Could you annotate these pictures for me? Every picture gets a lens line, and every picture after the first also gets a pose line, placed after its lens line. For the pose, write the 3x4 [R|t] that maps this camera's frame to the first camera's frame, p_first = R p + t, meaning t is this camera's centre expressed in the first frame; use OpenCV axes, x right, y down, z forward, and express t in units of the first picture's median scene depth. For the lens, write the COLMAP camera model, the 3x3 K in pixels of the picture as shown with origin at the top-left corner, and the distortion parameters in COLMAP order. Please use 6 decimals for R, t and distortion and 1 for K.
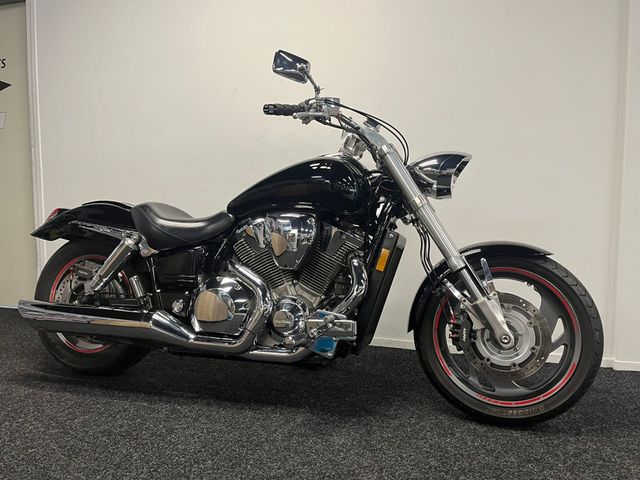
lens RADIAL K [[489.3, 0, 319.9], [0, 489.3, 237.8], [0, 0, 1]] dist [0.008796, 0.004169]
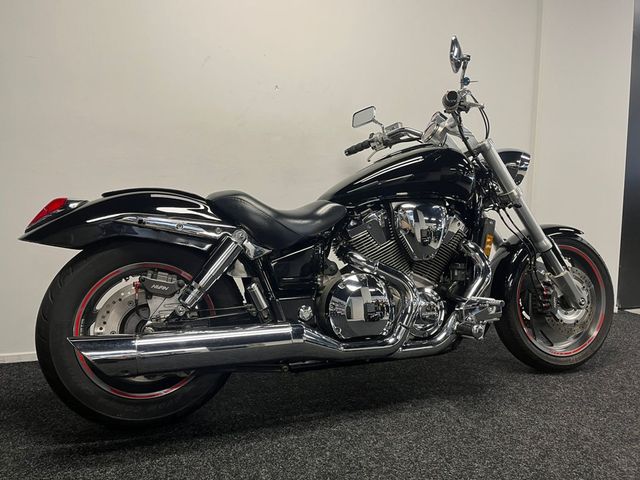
lens RADIAL K [[489.3, 0, 320.1], [0, 489.3, 238.3], [0, 0, 1]] dist [0.008796, 0.004169]
pose [[0.826509, -0.049070, 0.560781, -0.823882], [0.038571, 0.998789, 0.030549, -0.017835], [-0.561601, -0.003619, 0.827401, 0.323608]]
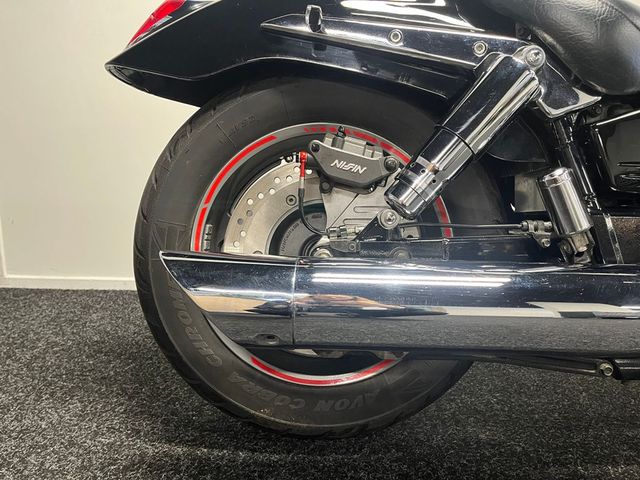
lens RADIAL K [[499.4, 0, 323.8], [0, 499.4, 238.8], [0, 0, 1]] dist [0.012279, -0.009413]
pose [[0.971328, -0.036667, 0.234898, -0.695304], [0.008299, 0.992662, 0.120635, 0.094160], [-0.237598, -0.115227, 0.964505, 0.799232]]
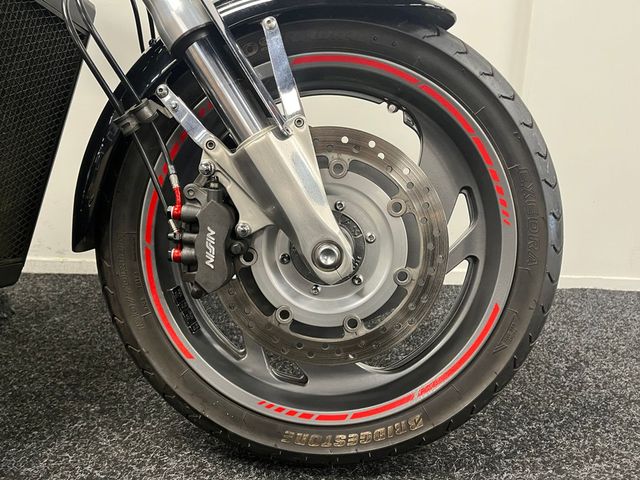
lens RADIAL K [[499.4, 0, 320.3], [0, 499.4, 245.3], [0, 0, 1]] dist [0.012279, -0.009413]
pose [[0.954481, -0.051224, 0.293839, 0.261674], [-0.000870, 0.984661, 0.174477, 0.135098], [-0.298270, -0.166791, 0.939796, 0.653484]]
